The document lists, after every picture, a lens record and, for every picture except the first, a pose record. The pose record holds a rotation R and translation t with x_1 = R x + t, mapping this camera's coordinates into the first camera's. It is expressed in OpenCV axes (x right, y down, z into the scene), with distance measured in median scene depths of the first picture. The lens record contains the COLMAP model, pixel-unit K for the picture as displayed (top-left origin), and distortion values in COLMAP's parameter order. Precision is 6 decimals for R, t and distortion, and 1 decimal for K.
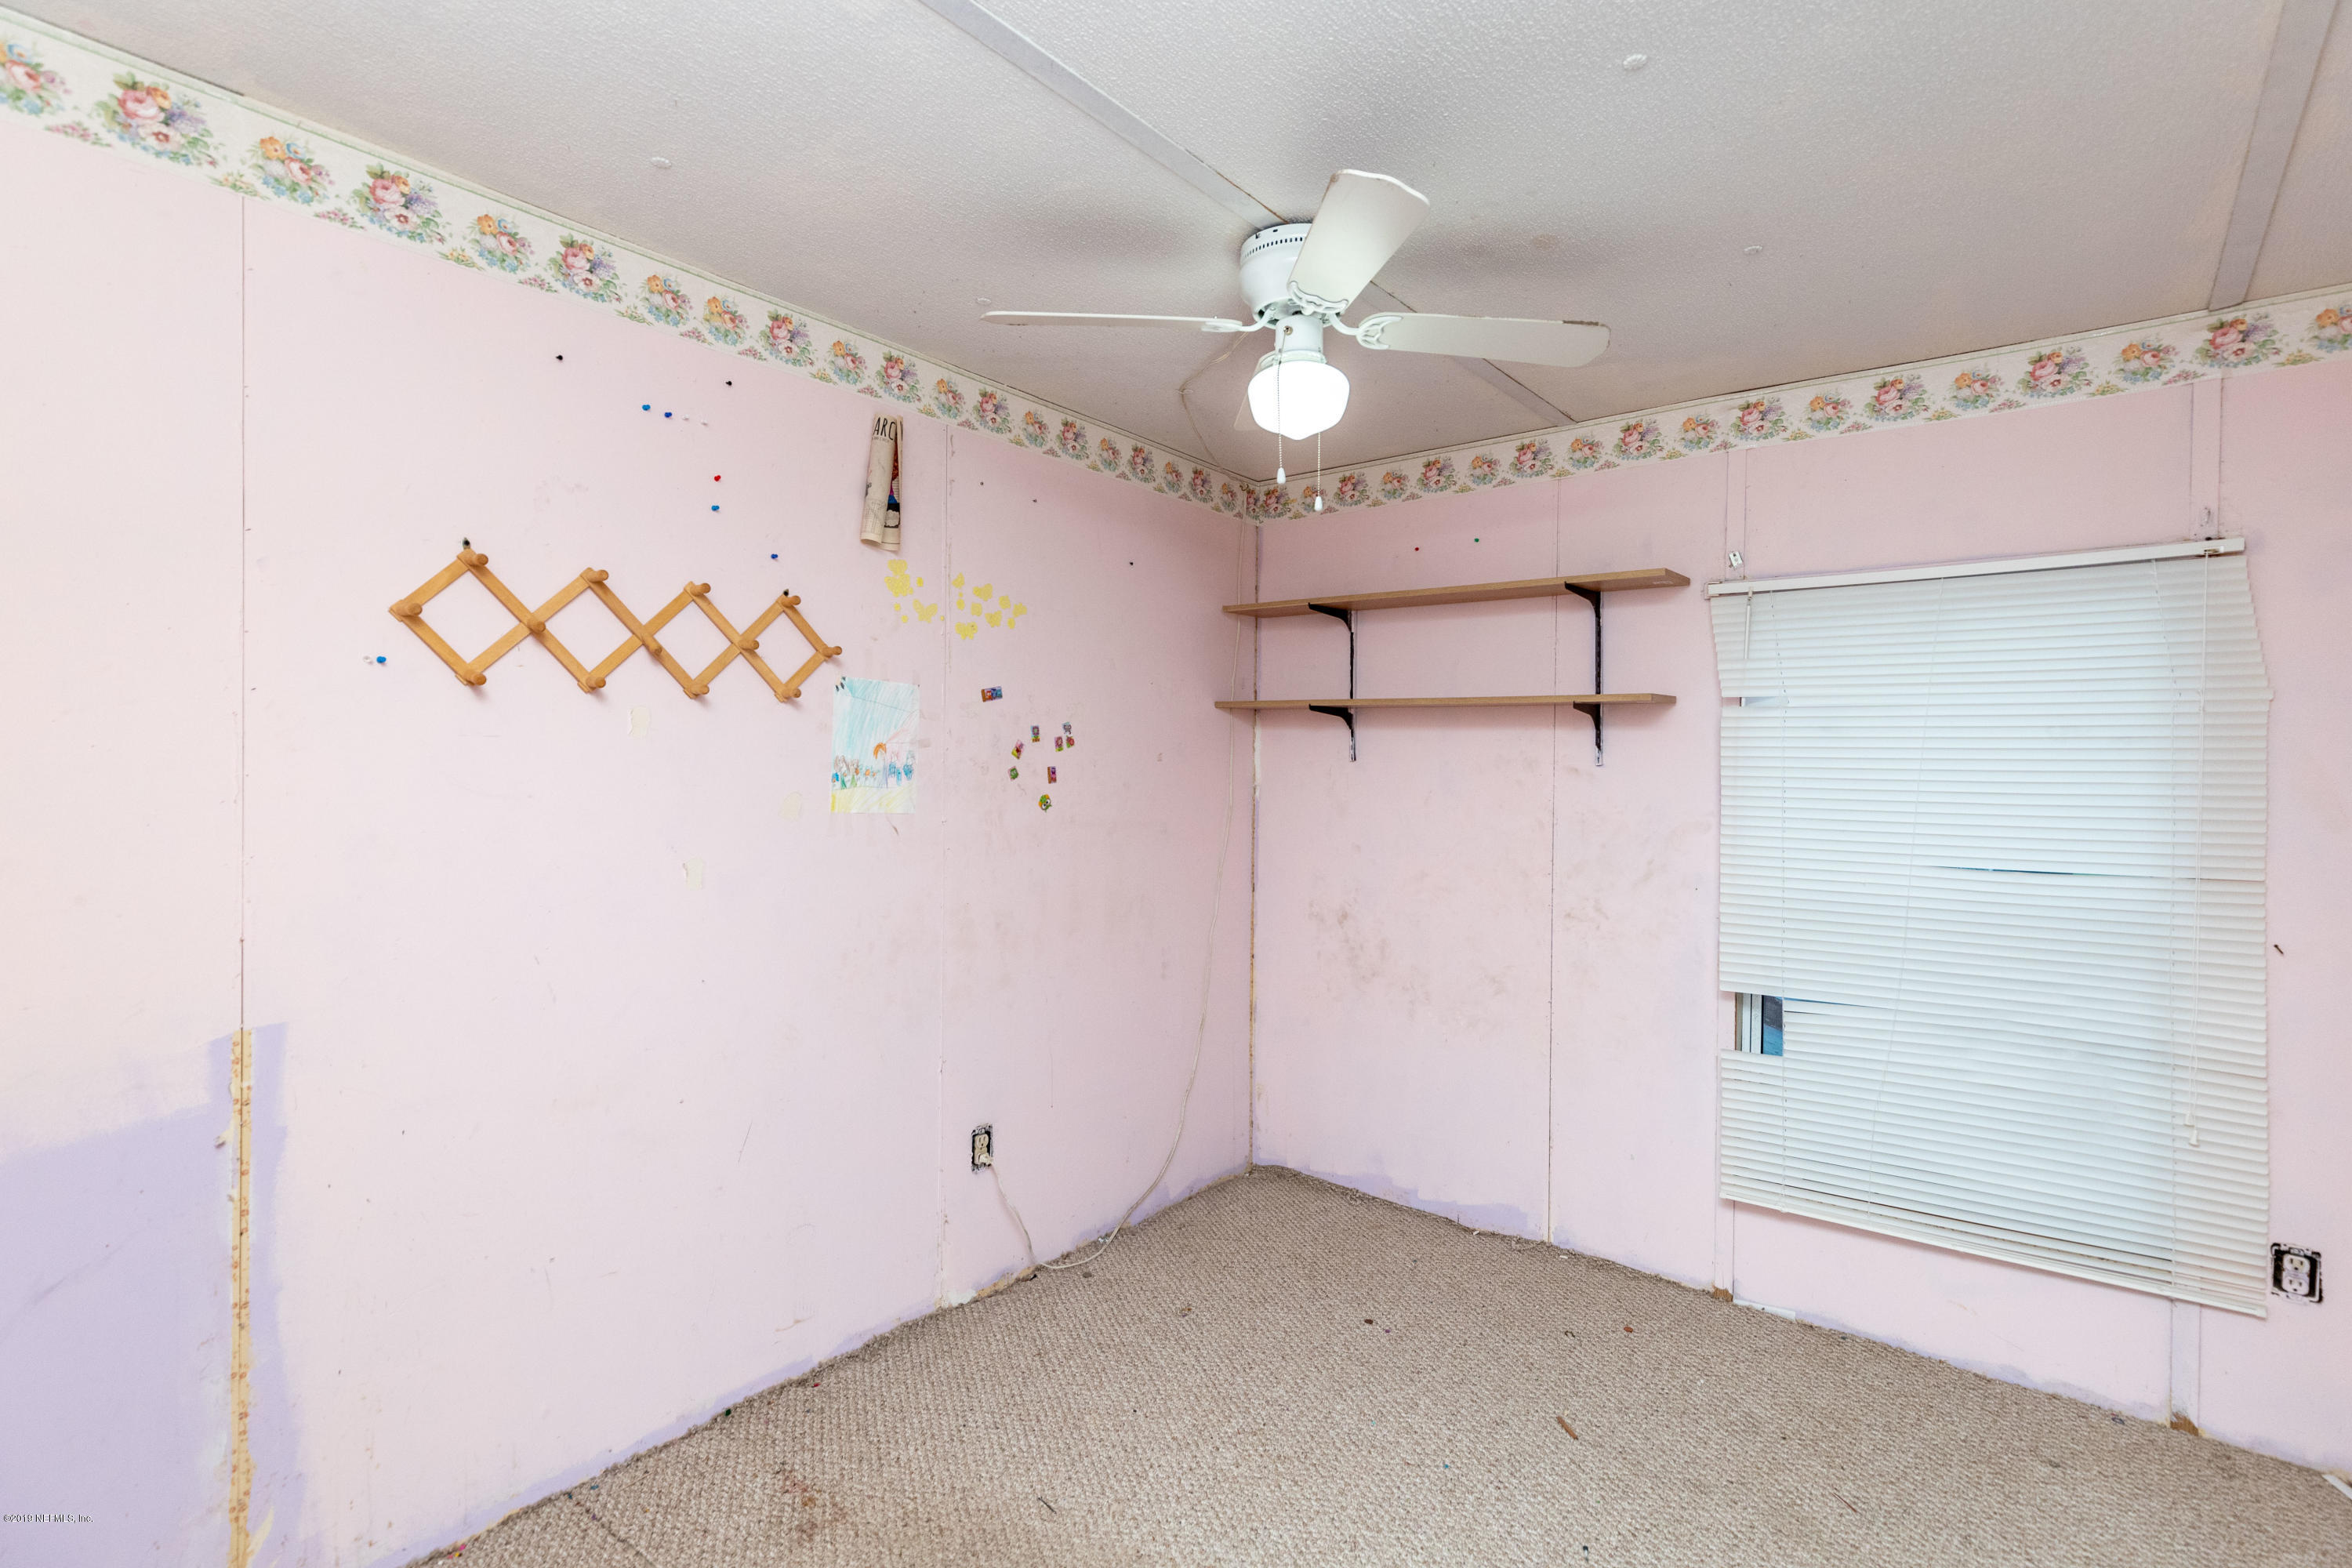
lens RADIAL K [[1102.1, 0, 1180.1], [0, 1102.1, 793.0], [0, 0, 1]] dist [0.018679, -0.003623]
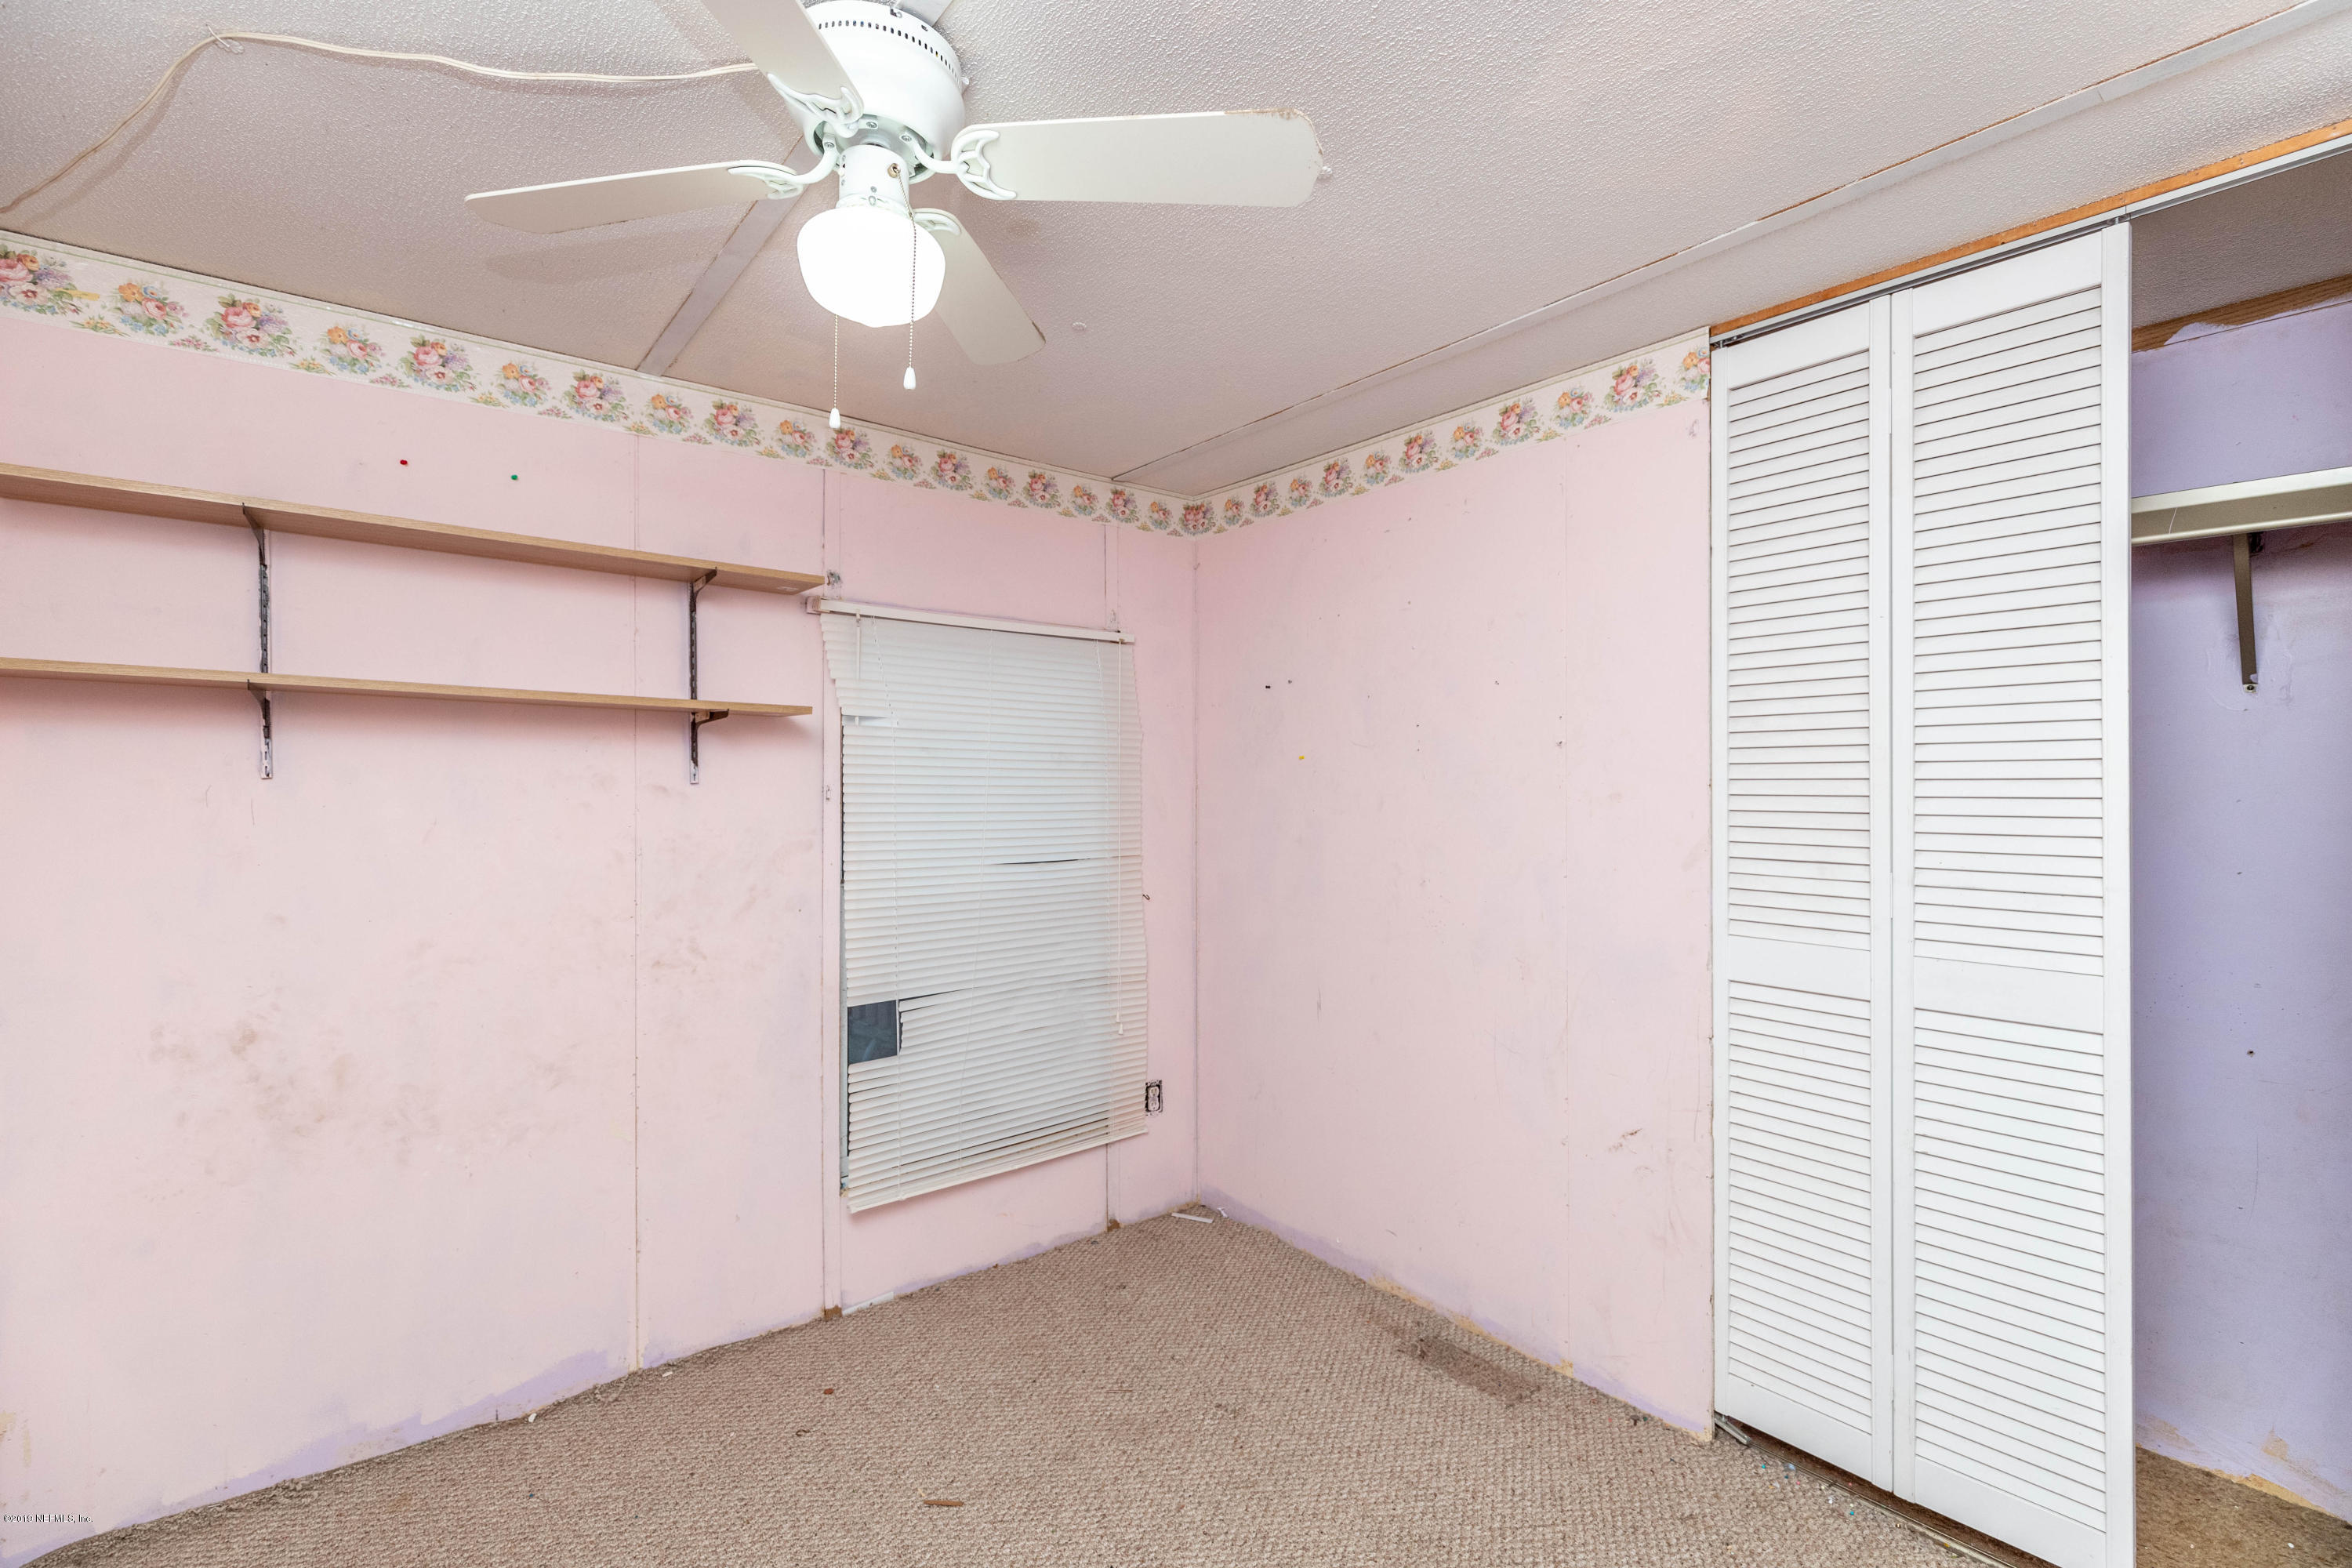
lens RADIAL K [[1102.1, 0, 1181.6], [0, 1102.1, 763.1], [0, 0, 1]] dist [0.018679, -0.003623]
pose [[0.222792, -0.007709, 0.974836, -0.379266], [0.010357, 0.999931, 0.005541, -0.041436], [-0.974811, 0.008862, 0.222856, 0.432665]]
